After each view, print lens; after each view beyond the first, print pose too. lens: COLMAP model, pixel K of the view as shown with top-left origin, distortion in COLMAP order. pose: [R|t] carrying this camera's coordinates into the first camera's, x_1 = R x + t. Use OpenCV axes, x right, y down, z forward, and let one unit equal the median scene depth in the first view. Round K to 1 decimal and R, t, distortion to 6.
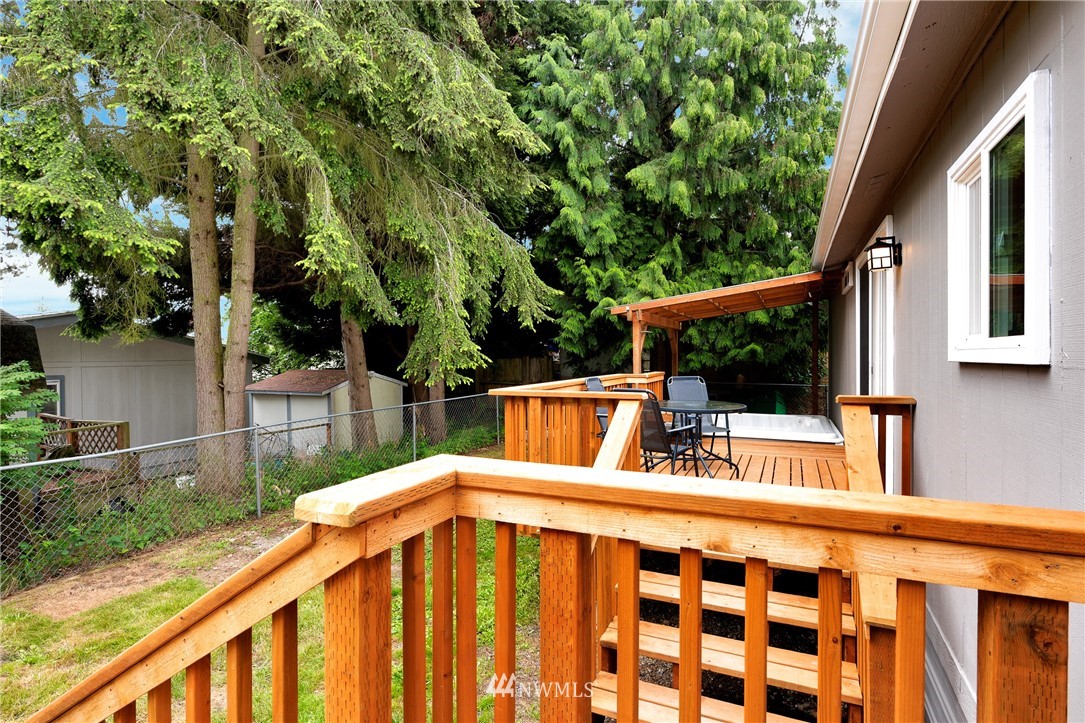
lens RADIAL K [[552.6, 0, 543.0], [0, 552.6, 357.6], [0, 0, 1]] dist [-0.003671, -0.001402]
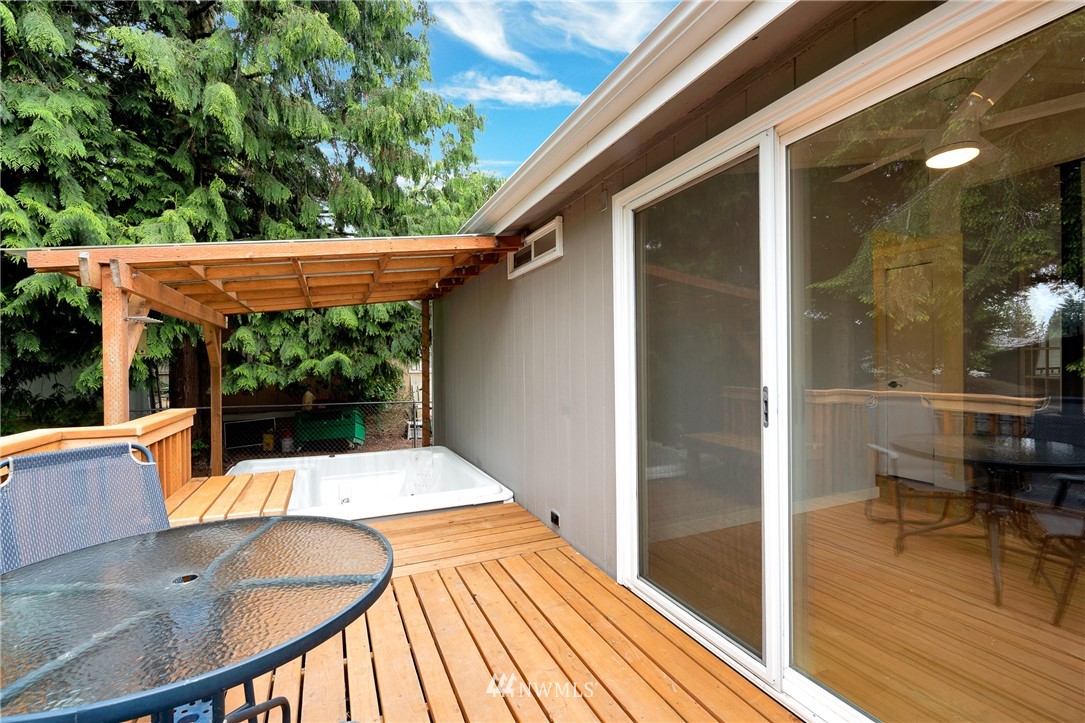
lens RADIAL K [[481.7, 0, 545.7], [0, 481.7, 363.8], [0, 0, 1]] dist [-0.012810, 0.000989]
pose [[0.660847, -0.004528, 0.750507, 0.082223], [0.011883, 0.999920, -0.004430, -0.004041], [-0.750427, 0.011846, 0.660848, 0.372778]]
